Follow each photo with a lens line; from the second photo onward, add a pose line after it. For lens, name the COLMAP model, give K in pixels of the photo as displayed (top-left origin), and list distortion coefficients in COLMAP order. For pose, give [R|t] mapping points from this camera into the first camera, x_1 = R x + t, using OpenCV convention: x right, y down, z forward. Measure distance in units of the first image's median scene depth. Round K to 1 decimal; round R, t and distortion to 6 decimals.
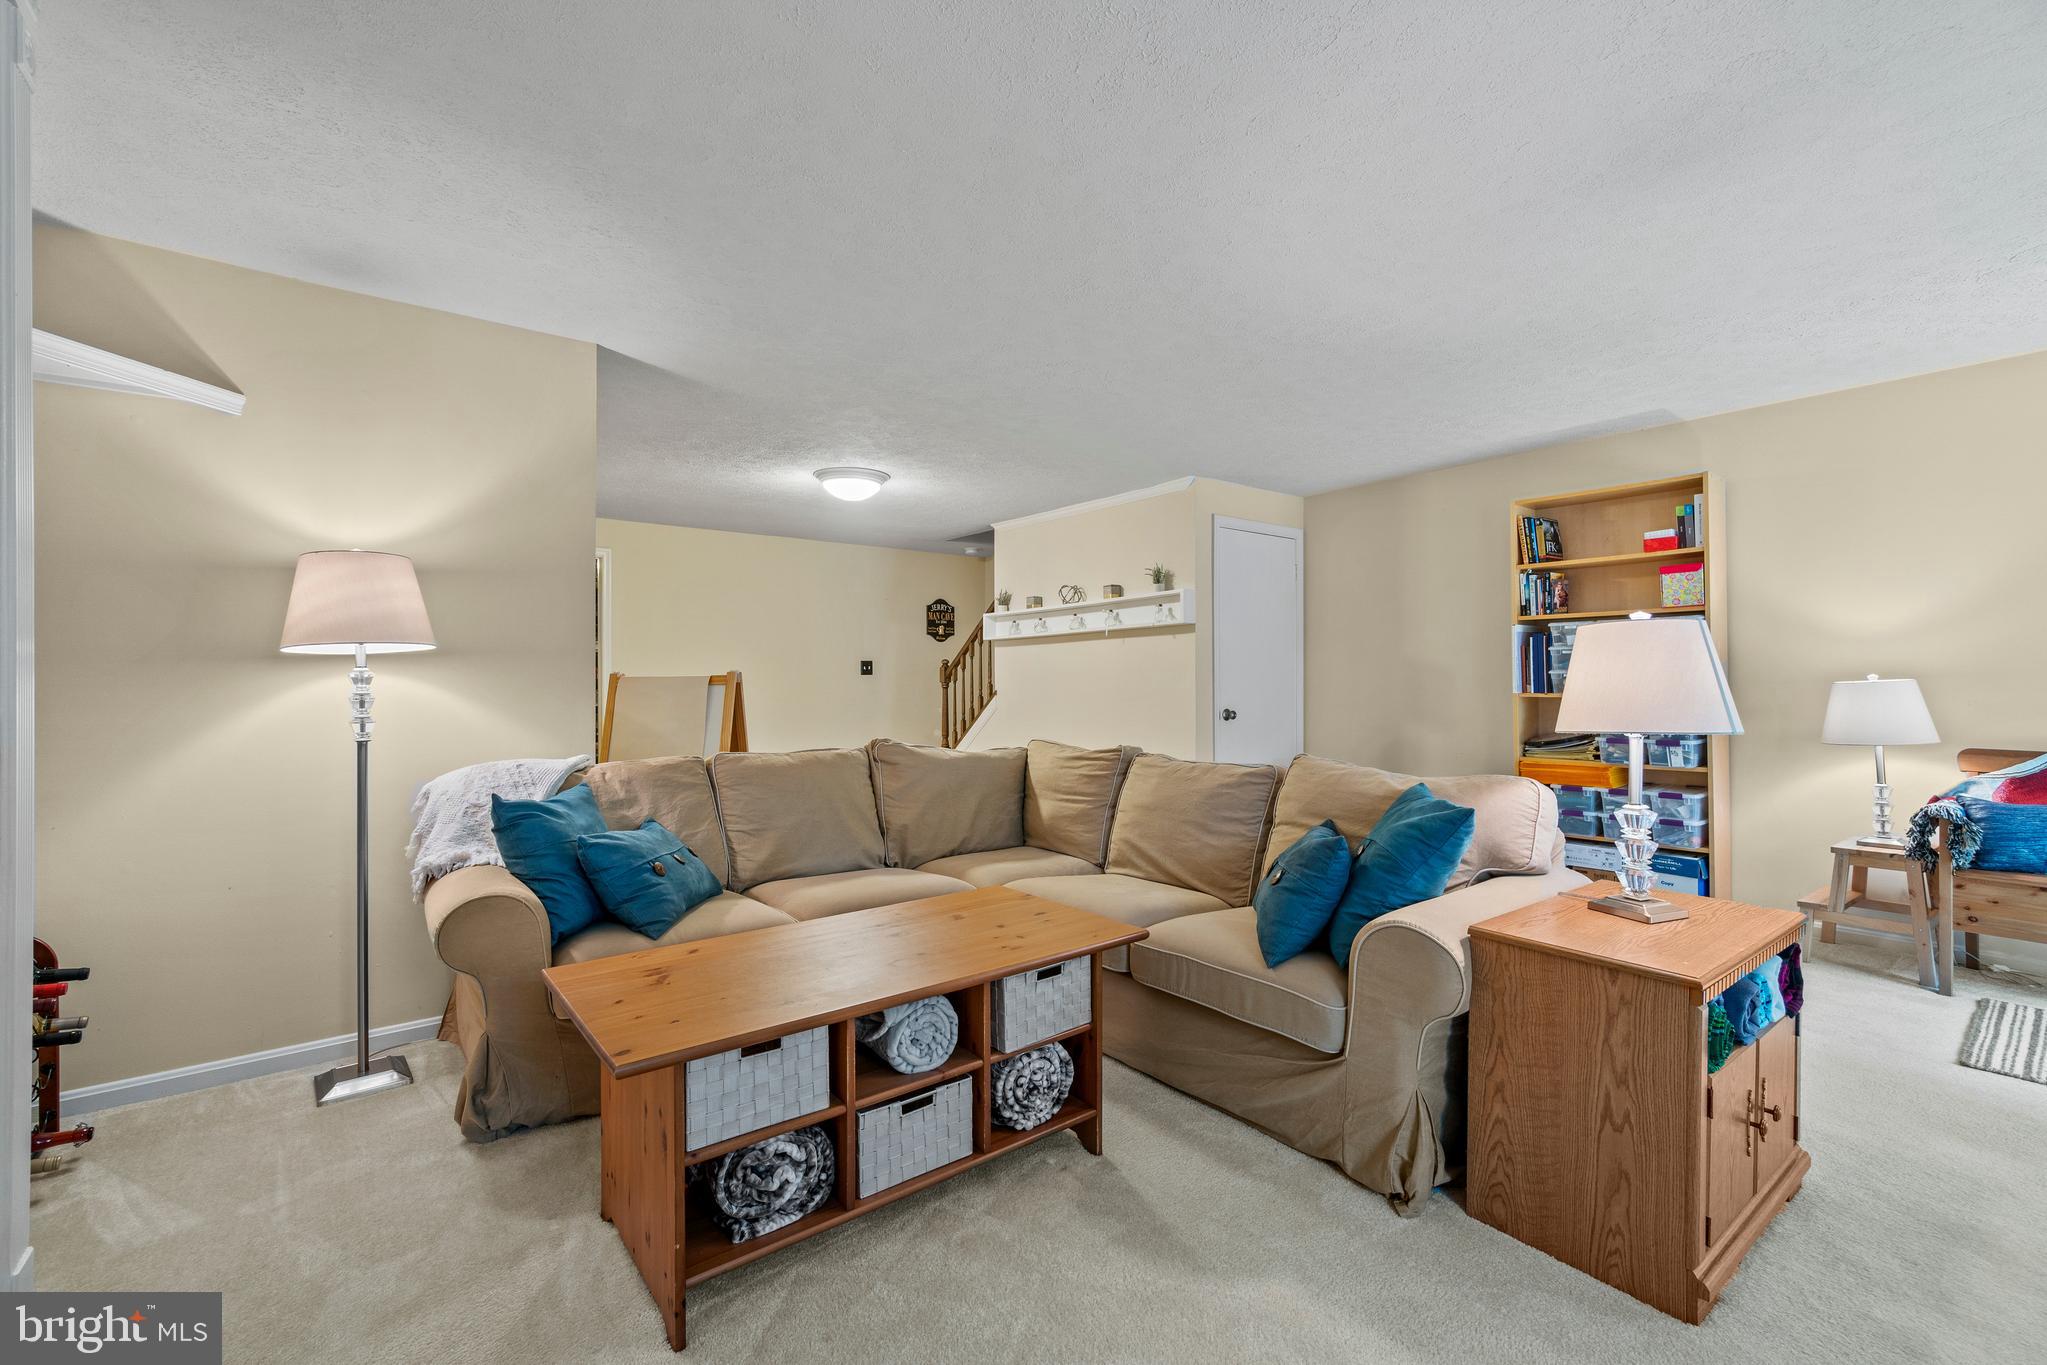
lens RADIAL K [[875.8, 0, 1028.0], [0, 875.8, 683.2], [0, 0, 1]] dist [-0.001965, -0.000384]
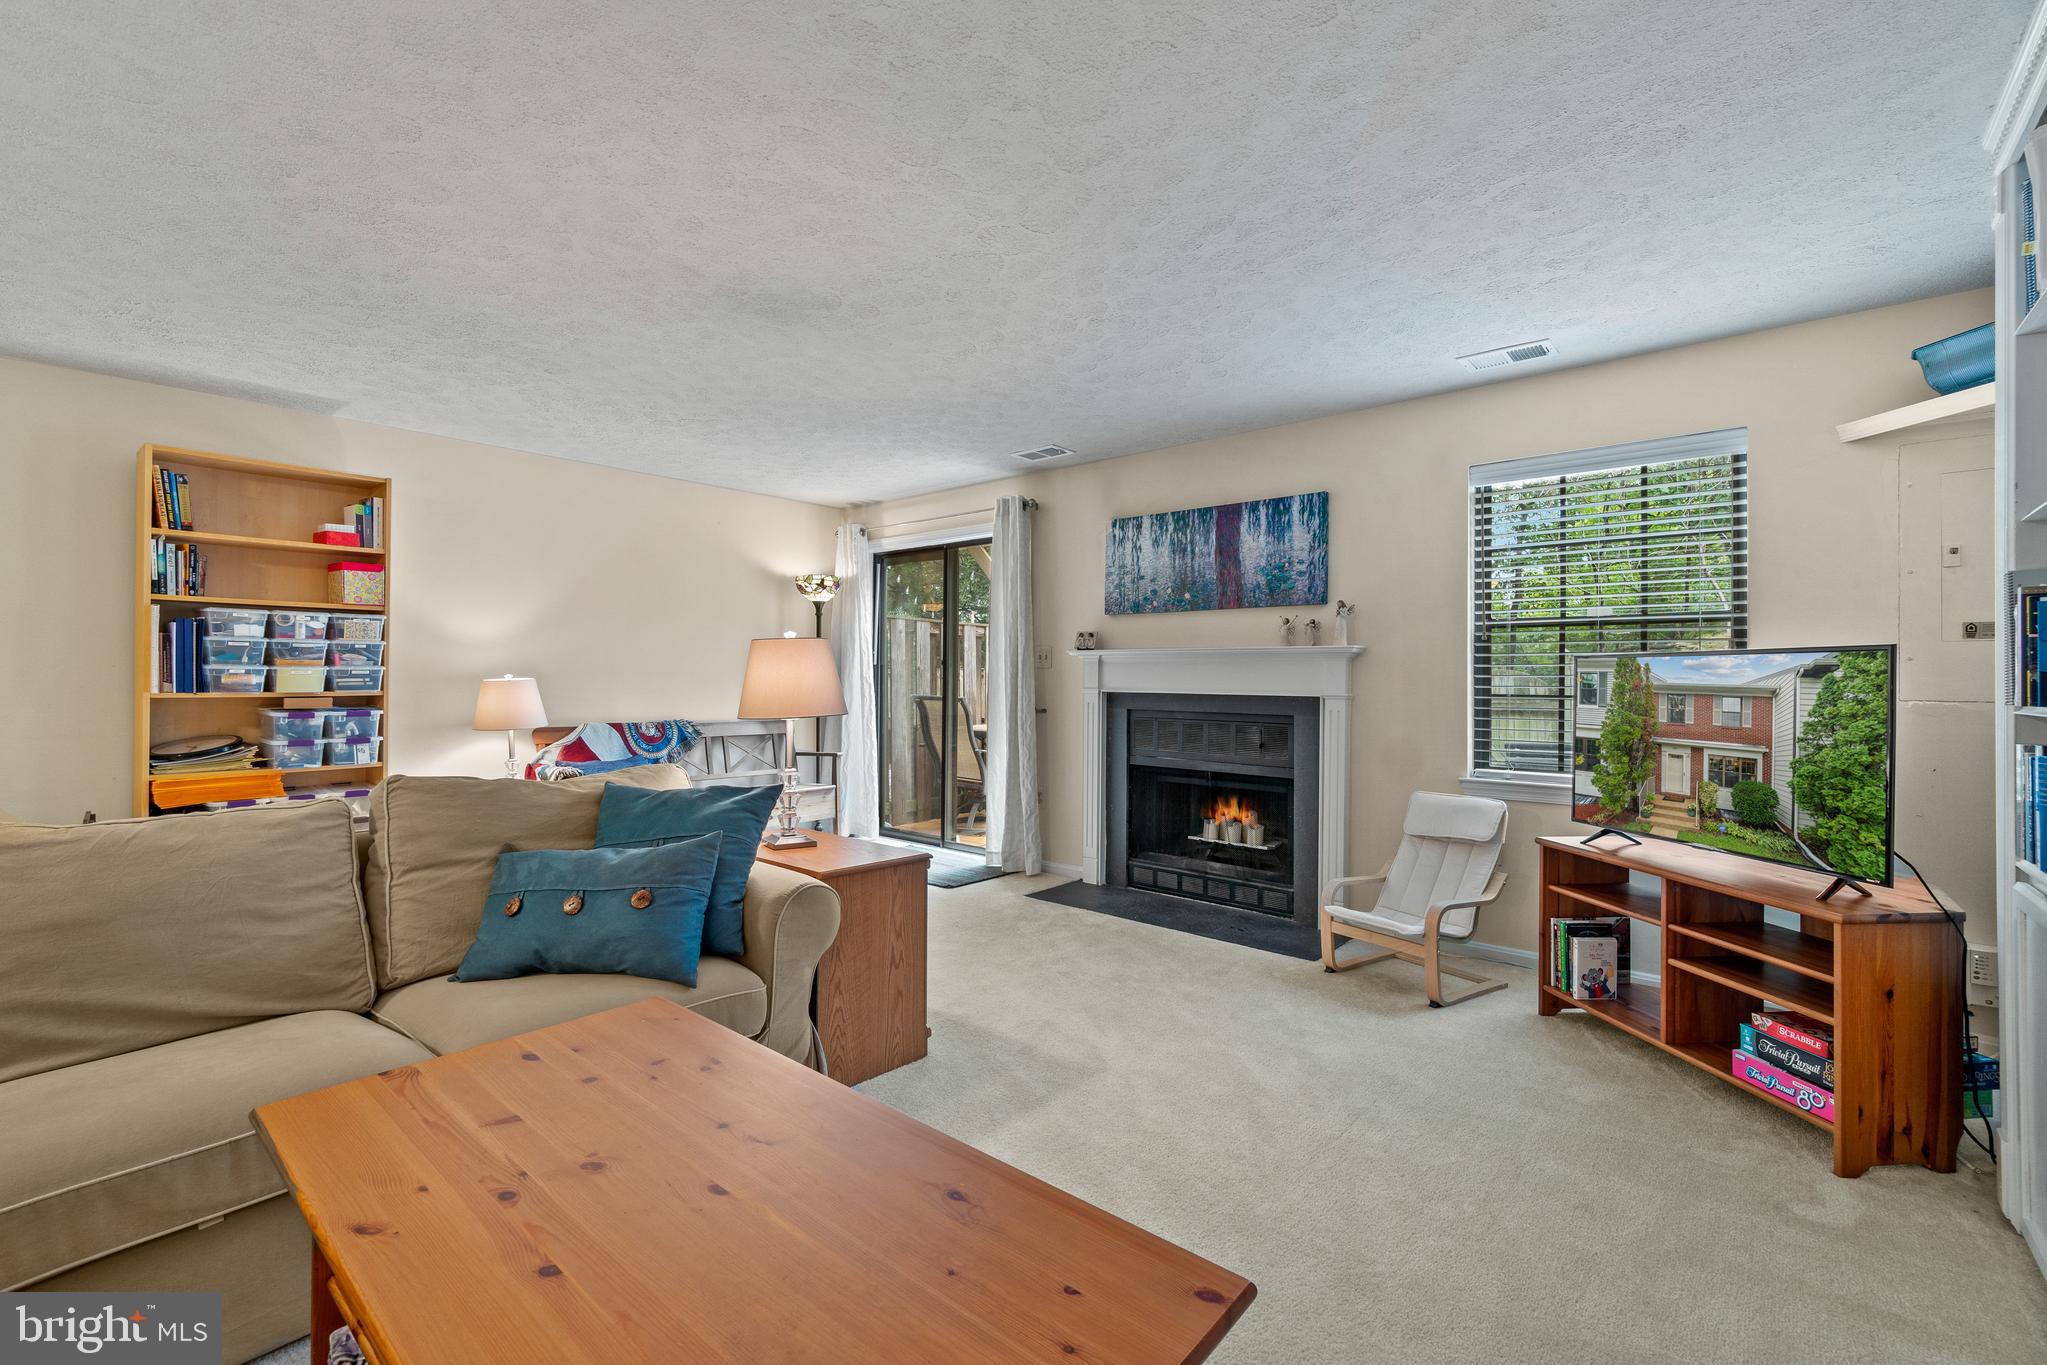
lens RADIAL K [[875.8, 0, 1006.6], [0, 875.8, 682.2], [0, 0, 1]] dist [-0.001965, -0.000384]
pose [[-0.168478, -0.002081, 0.985703, -0.369566], [-0.003435, 0.999993, 0.001524, -0.002281], [-0.985699, -0.003129, -0.168484, 0.434076]]
